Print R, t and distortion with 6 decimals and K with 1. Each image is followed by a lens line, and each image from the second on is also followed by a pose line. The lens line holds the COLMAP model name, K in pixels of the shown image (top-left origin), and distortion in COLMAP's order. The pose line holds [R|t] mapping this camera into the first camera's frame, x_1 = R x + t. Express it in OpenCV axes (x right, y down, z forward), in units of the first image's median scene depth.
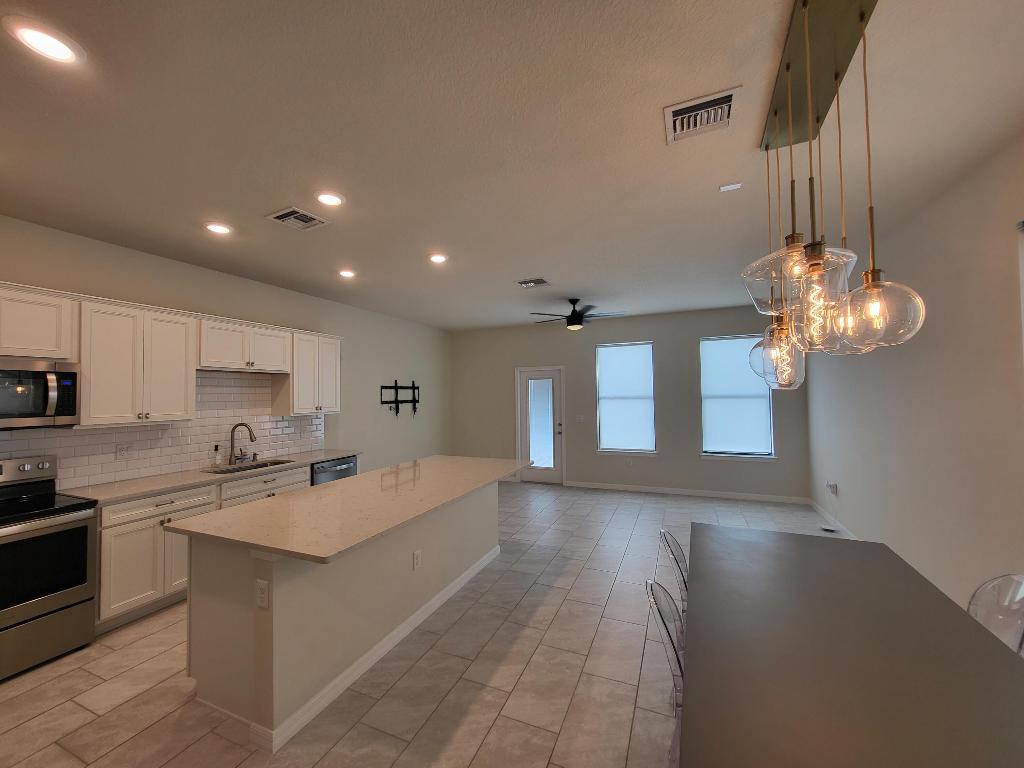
lens RADIAL K [[411.7, 0, 509.1], [0, 411.7, 383.4], [0, 0, 1]] dist [0.000686, -0.001006]
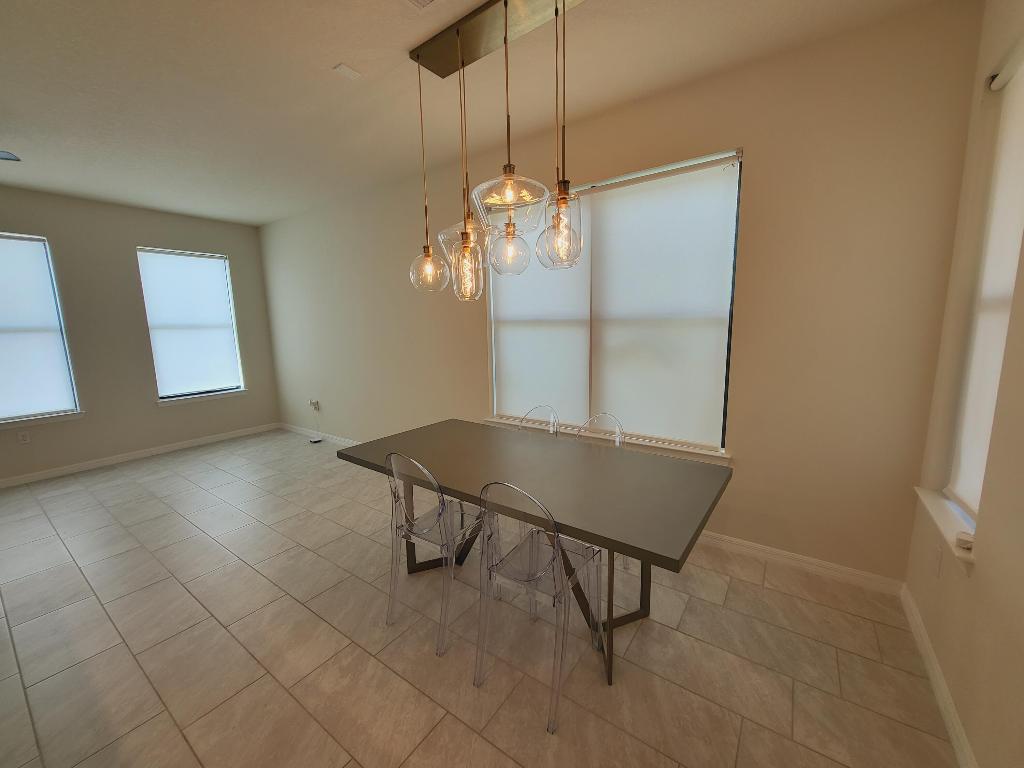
lens RADIAL K [[411.7, 0, 509.1], [0, 411.7, 383.4], [0, 0, 1]] dist [0.000686, -0.001006]
pose [[0.214341, -0.141035, 0.966523, -0.220007], [-0.004770, 0.989358, 0.145425, 0.035047], [-0.976747, -0.035781, 0.211387, 0.290794]]
